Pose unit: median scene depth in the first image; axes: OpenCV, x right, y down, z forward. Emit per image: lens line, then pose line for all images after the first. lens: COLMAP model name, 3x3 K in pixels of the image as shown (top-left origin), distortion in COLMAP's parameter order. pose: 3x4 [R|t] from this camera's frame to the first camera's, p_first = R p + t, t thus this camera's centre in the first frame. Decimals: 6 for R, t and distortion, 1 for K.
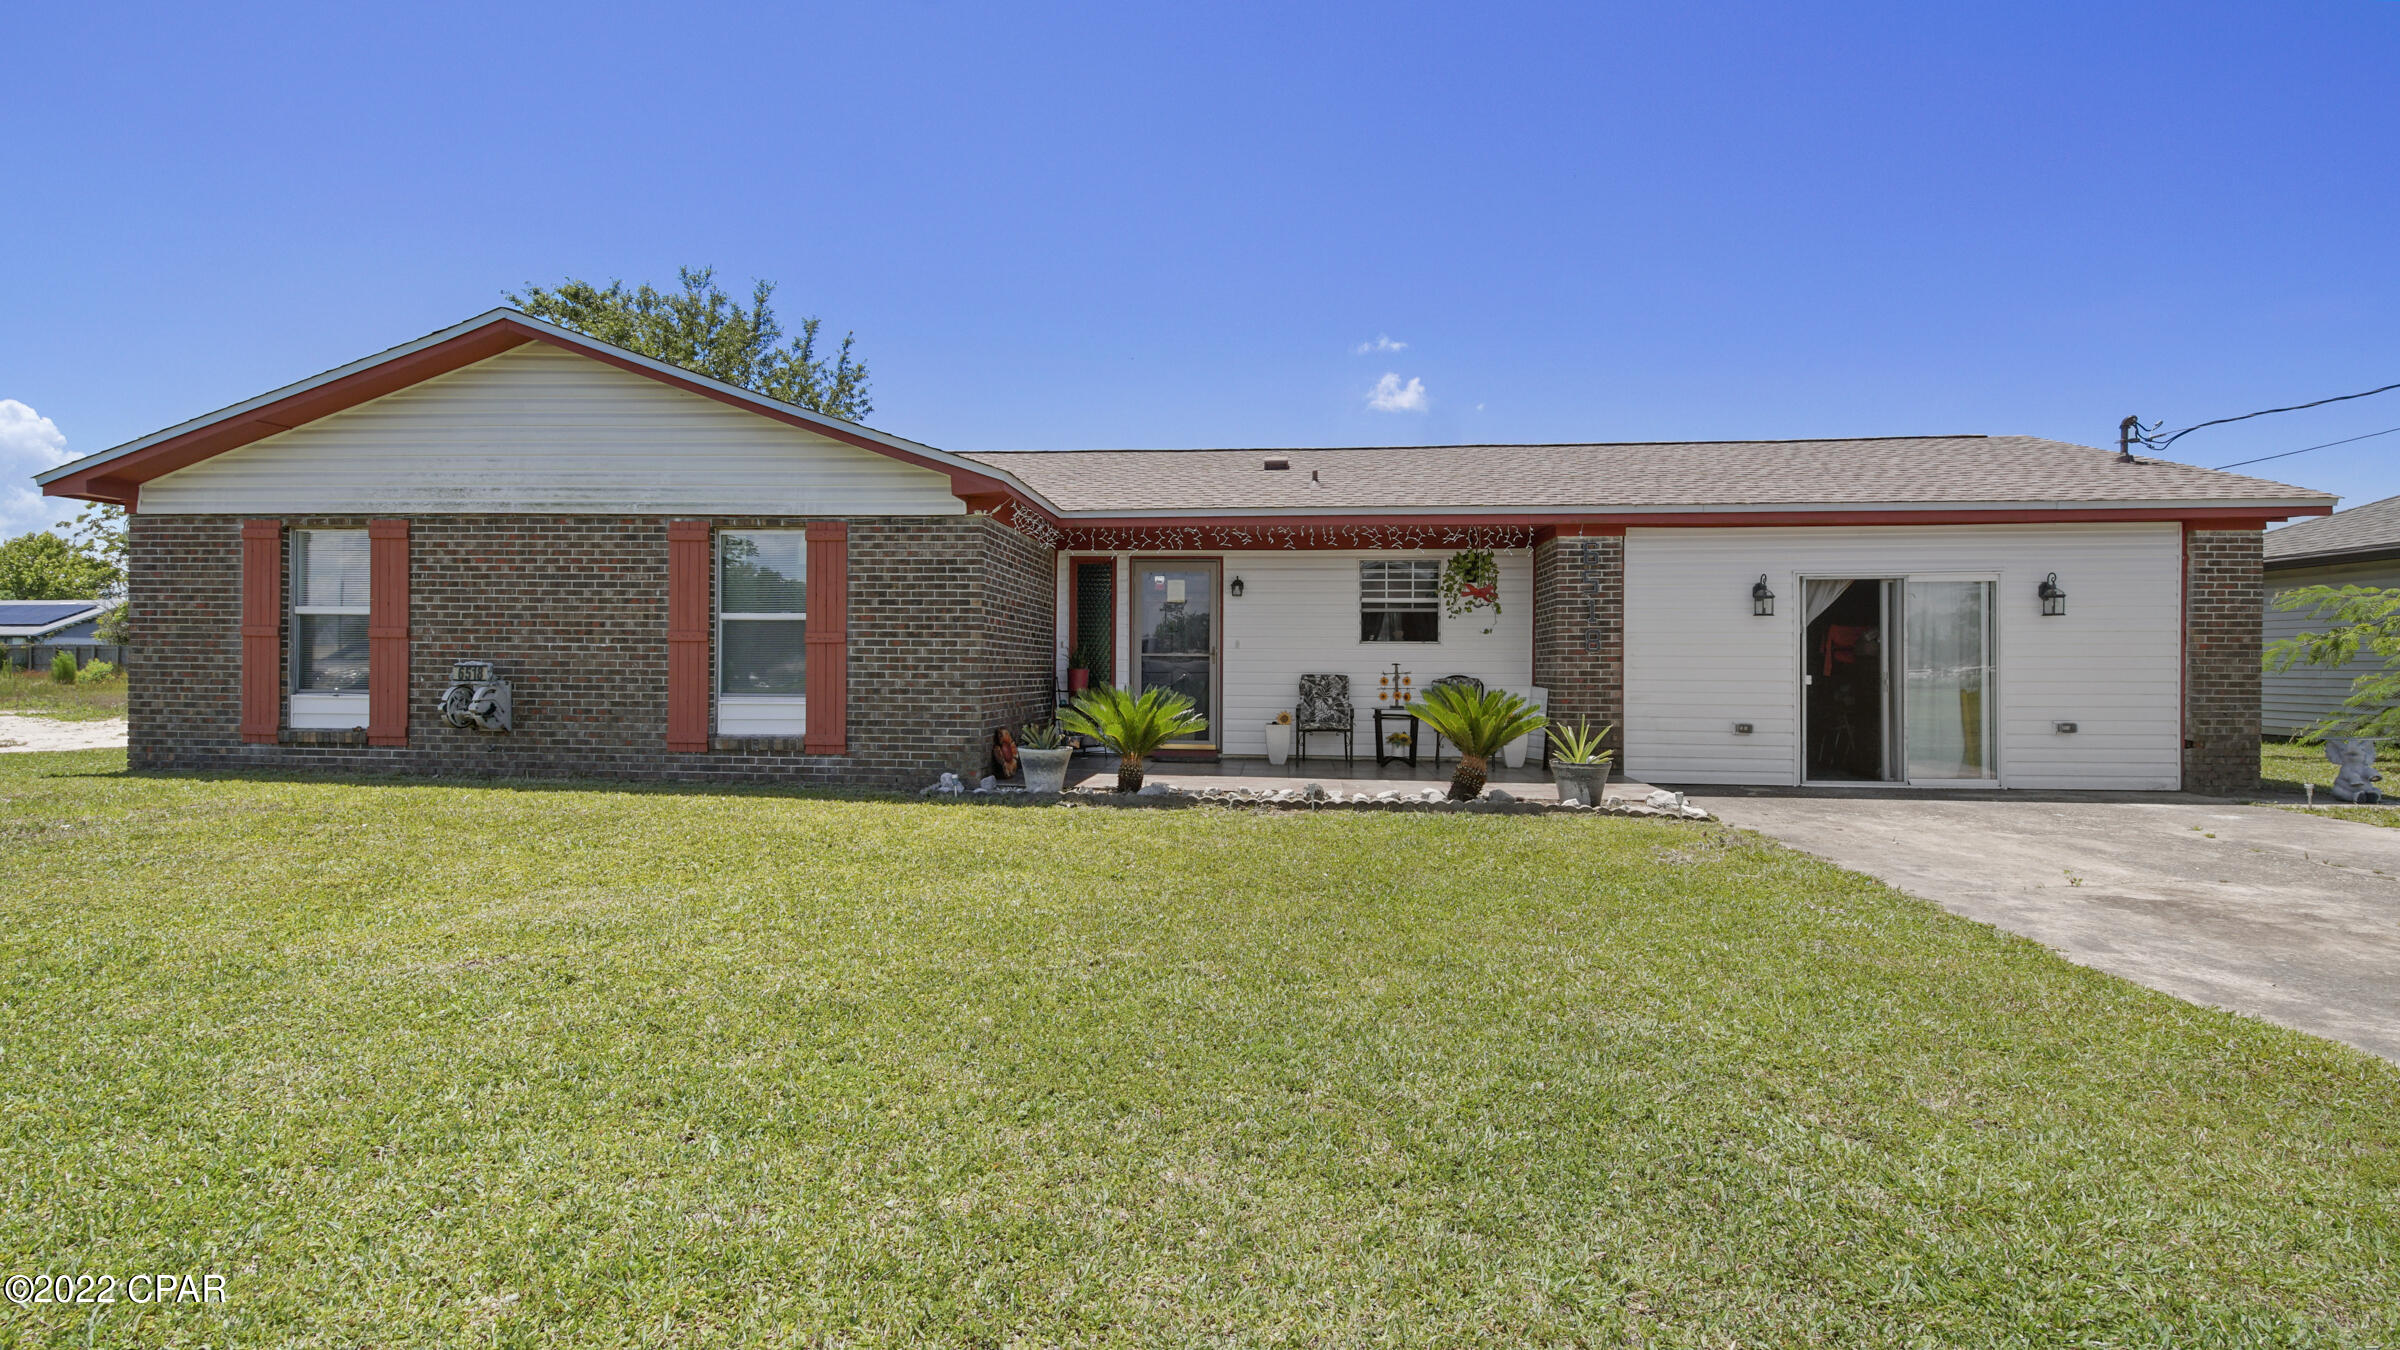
lens RADIAL K [[1082.8, 0, 1184.0], [0, 1082.8, 679.2], [0, 0, 1]] dist [0.010157, -0.005025]
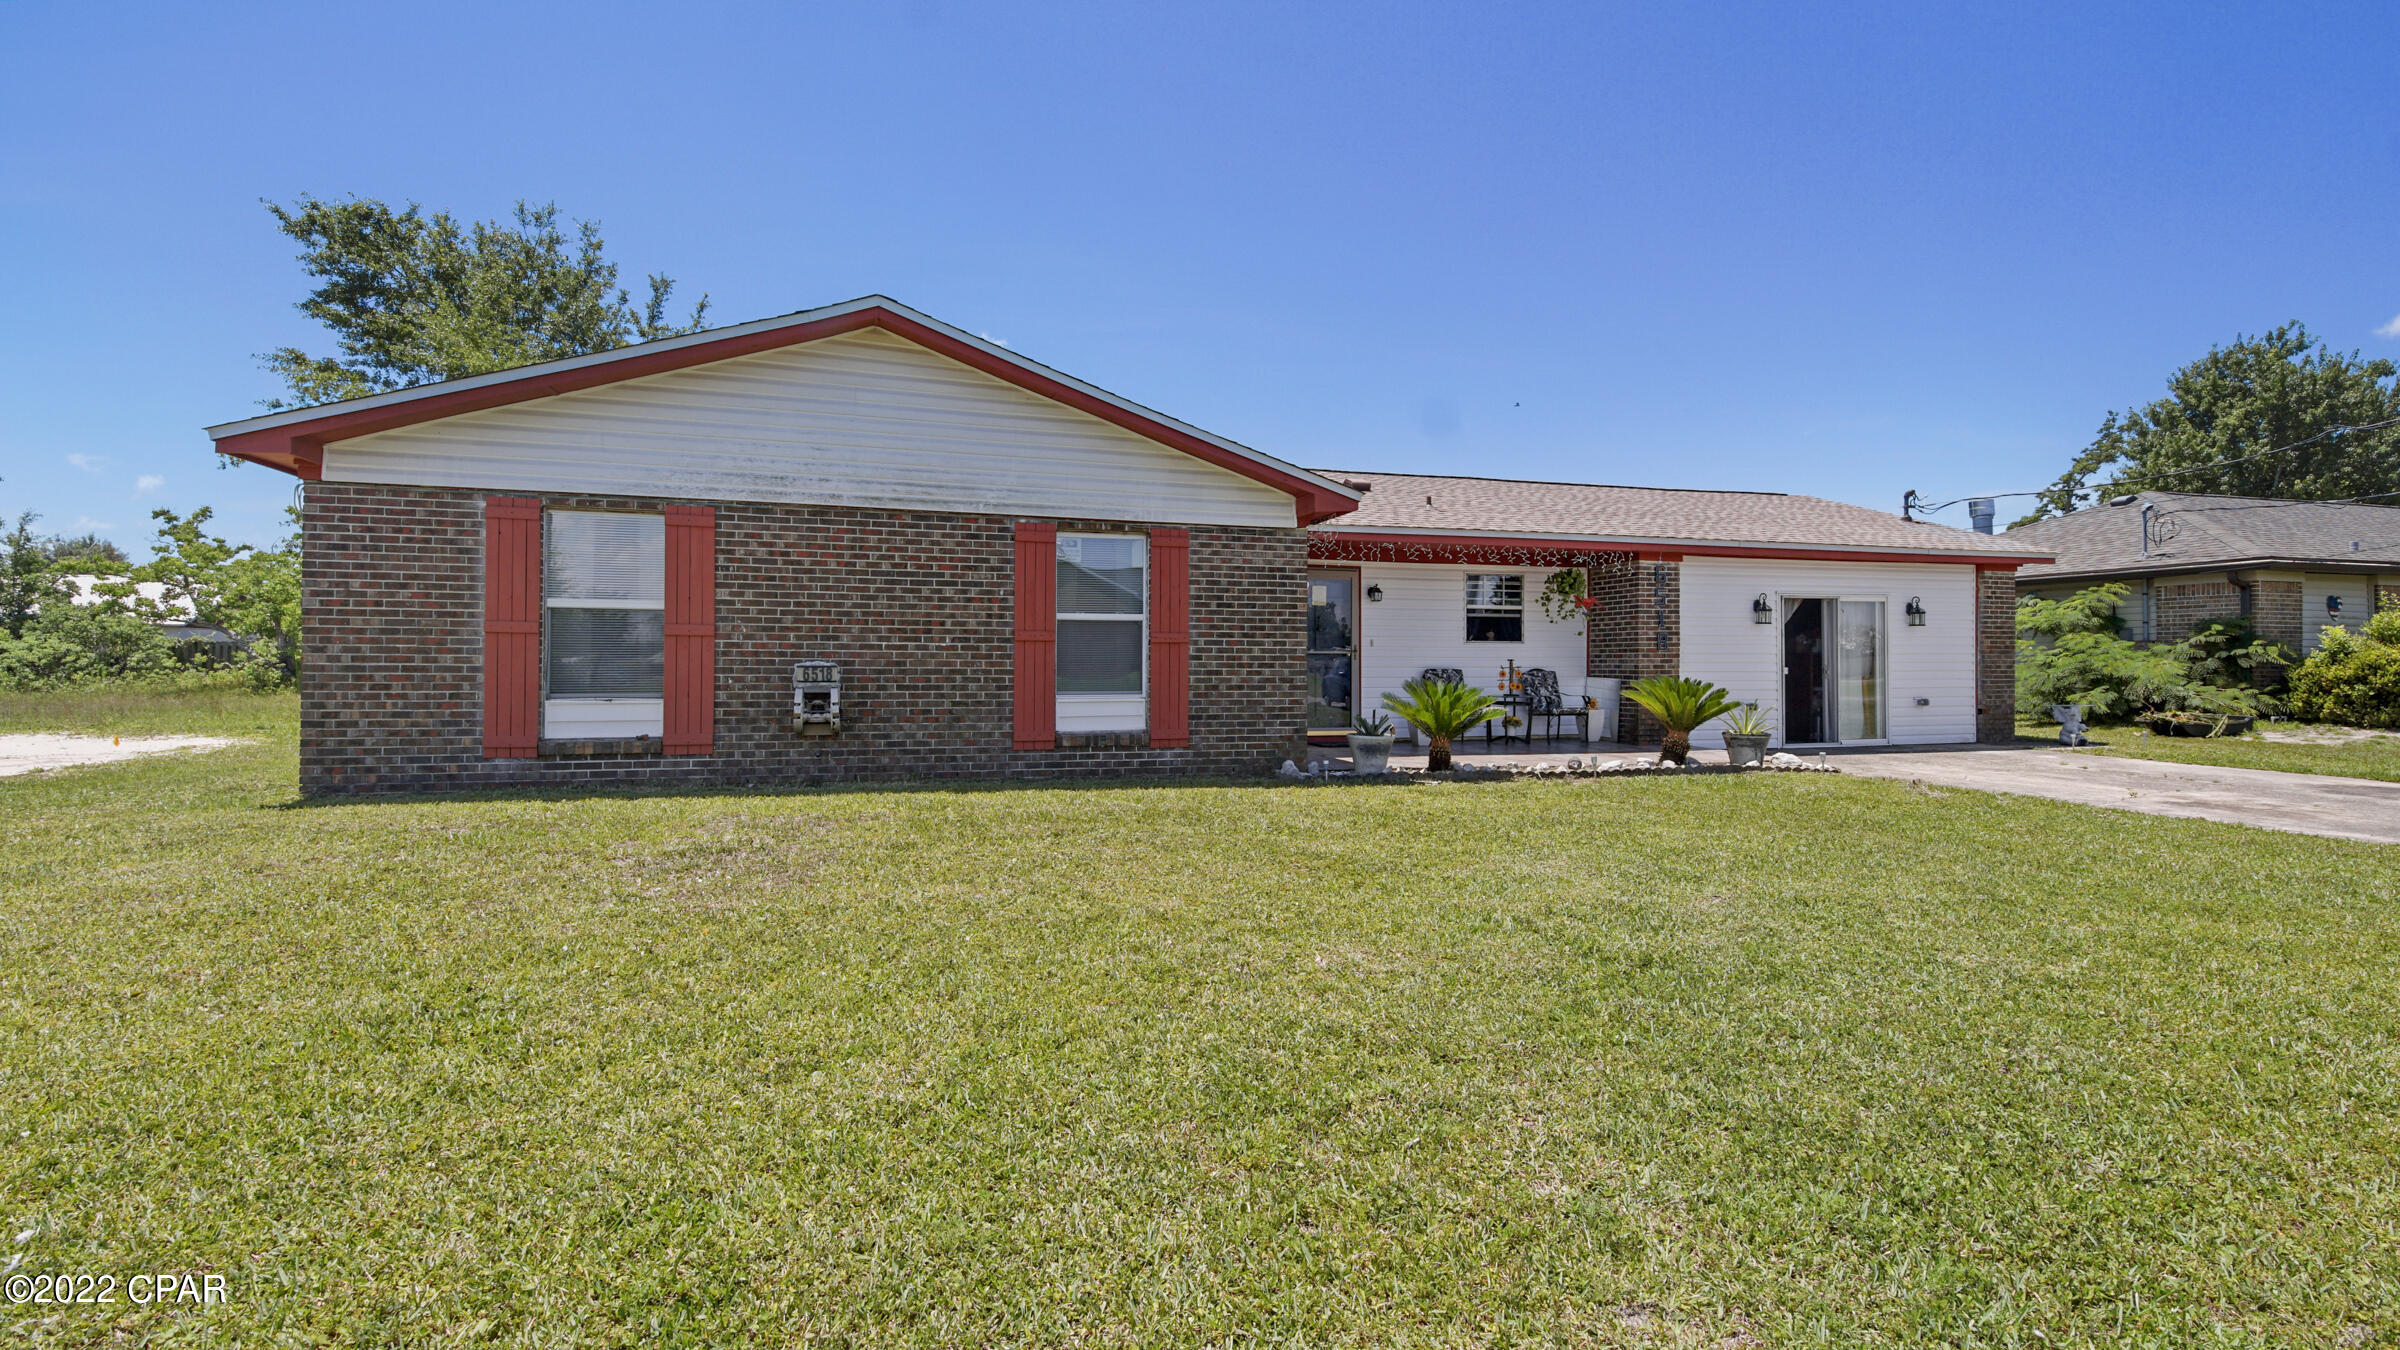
lens RADIAL K [[1082.8, 0, 1194.4], [0, 1082.8, 655.8], [0, 0, 1]] dist [0.010157, -0.005025]
pose [[0.927564, -0.001968, 0.373660, -0.663106], [0.006992, 0.999902, -0.012090, -0.007121], [-0.373600, 0.013827, 0.927487, 0.003080]]
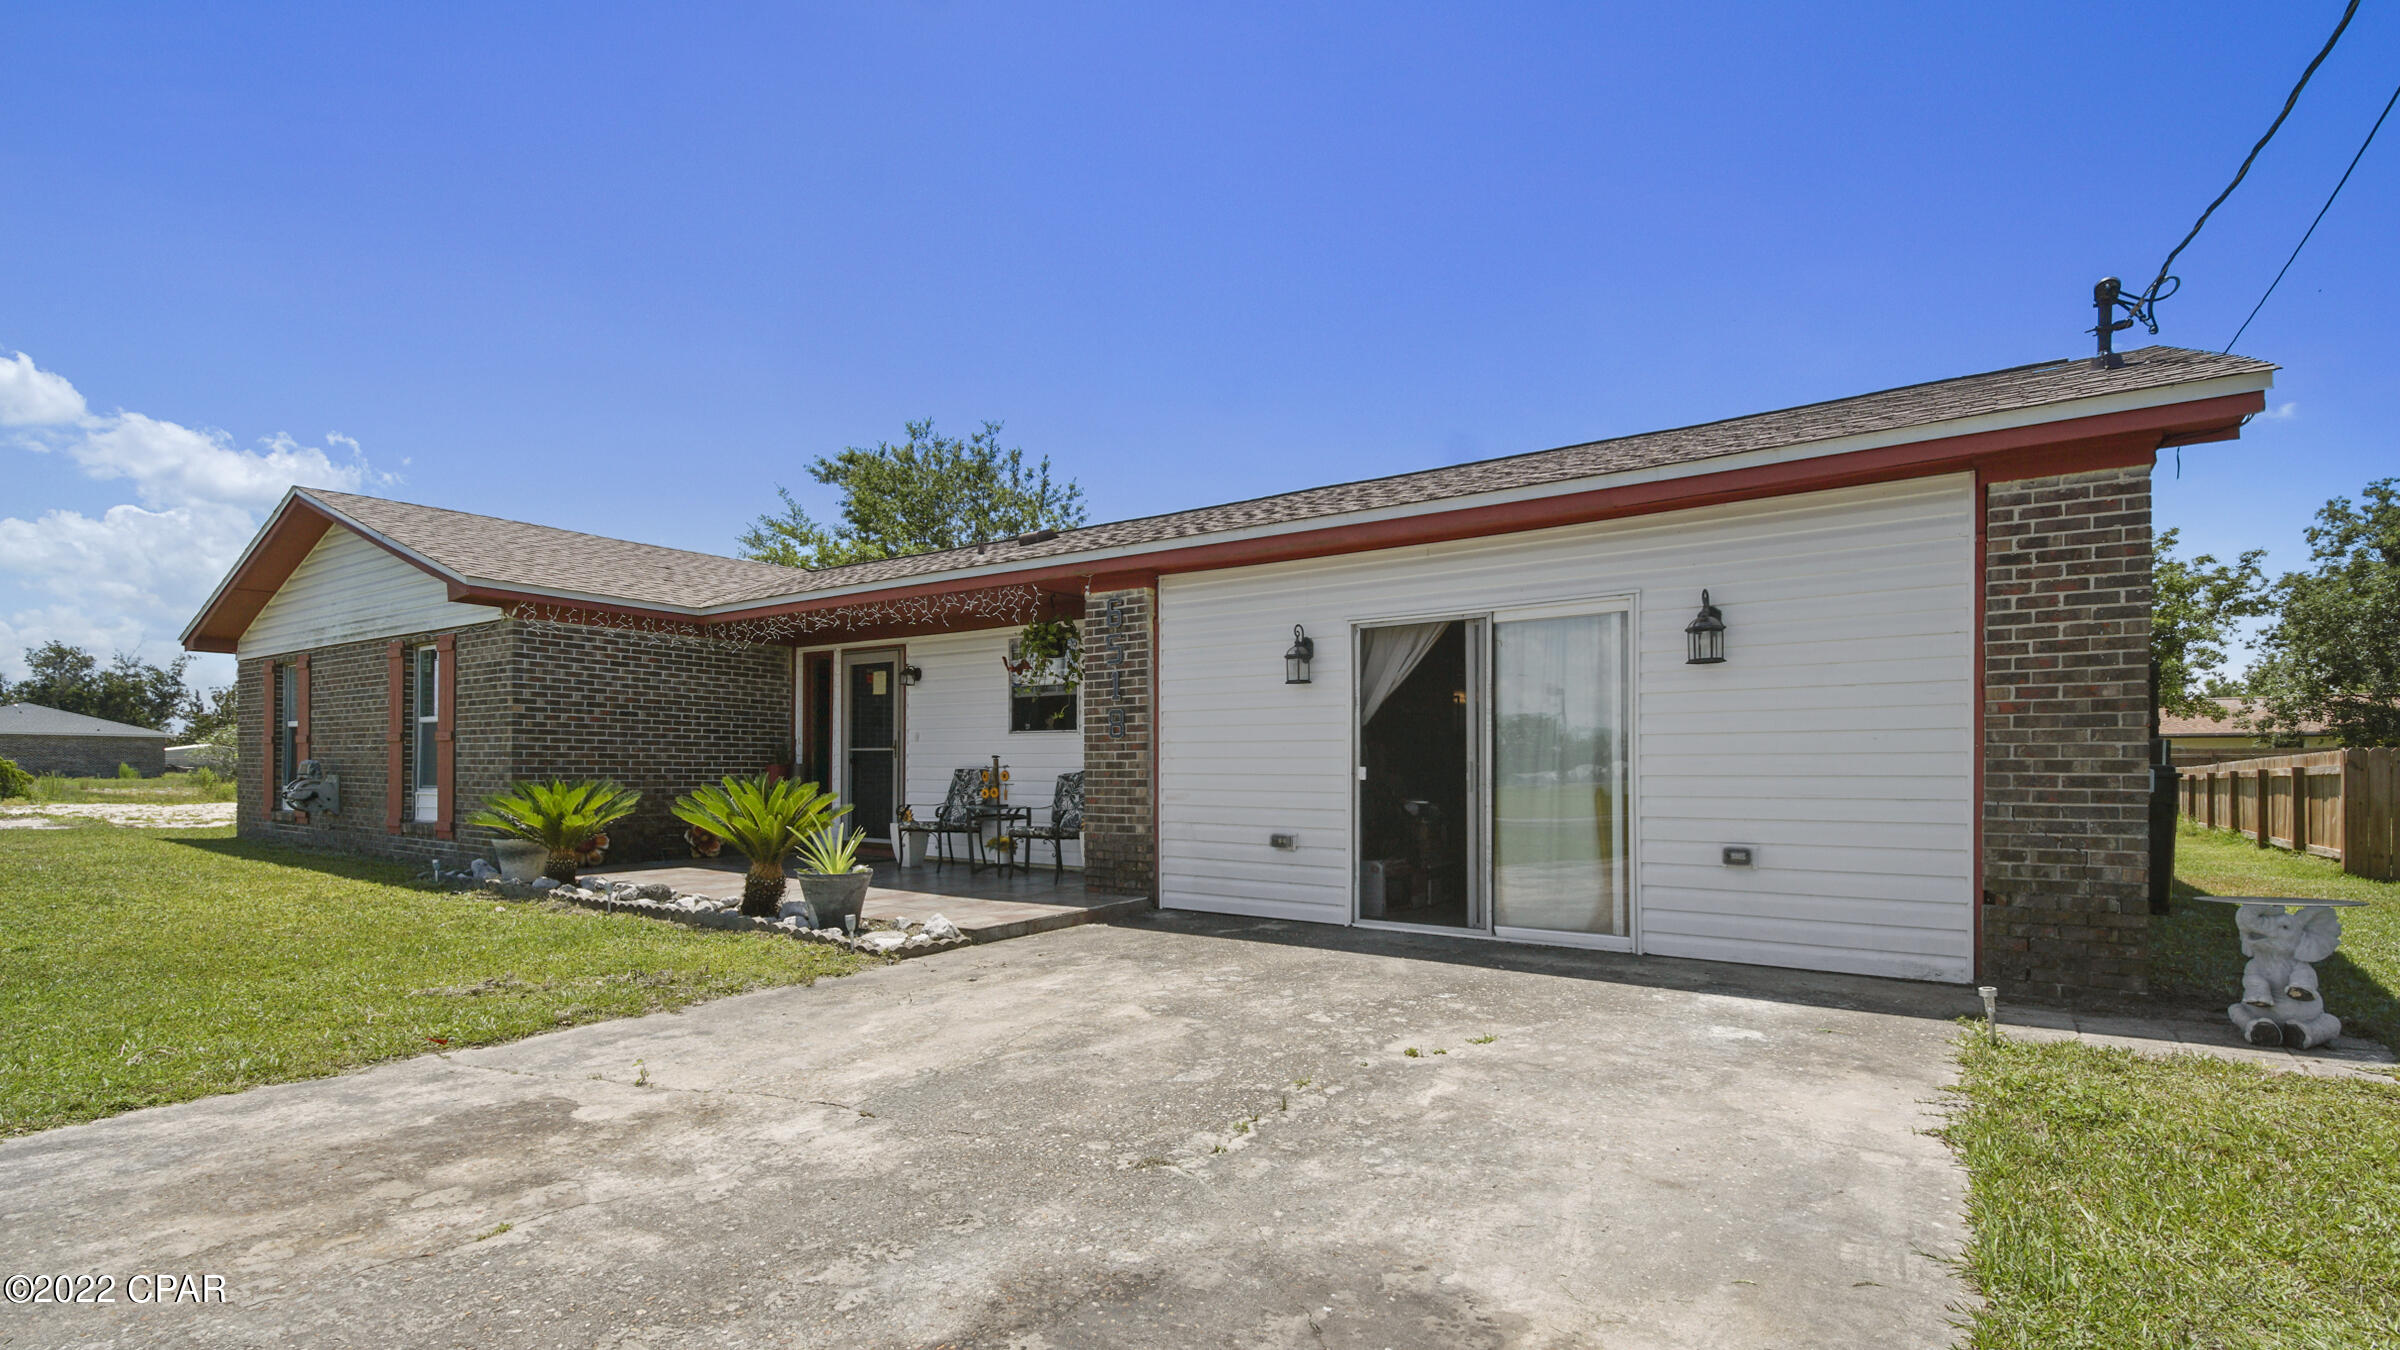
lens RADIAL K [[1082.8, 0, 1196.1], [0, 1082.8, 785.0], [0, 0, 1]] dist [0.010157, -0.005025]
pose [[0.871621, 0.004692, -0.490157, 0.852220], [-0.003684, 0.999989, 0.003021, 0.006386], [0.490166, -0.000828, 0.871629, 0.363445]]
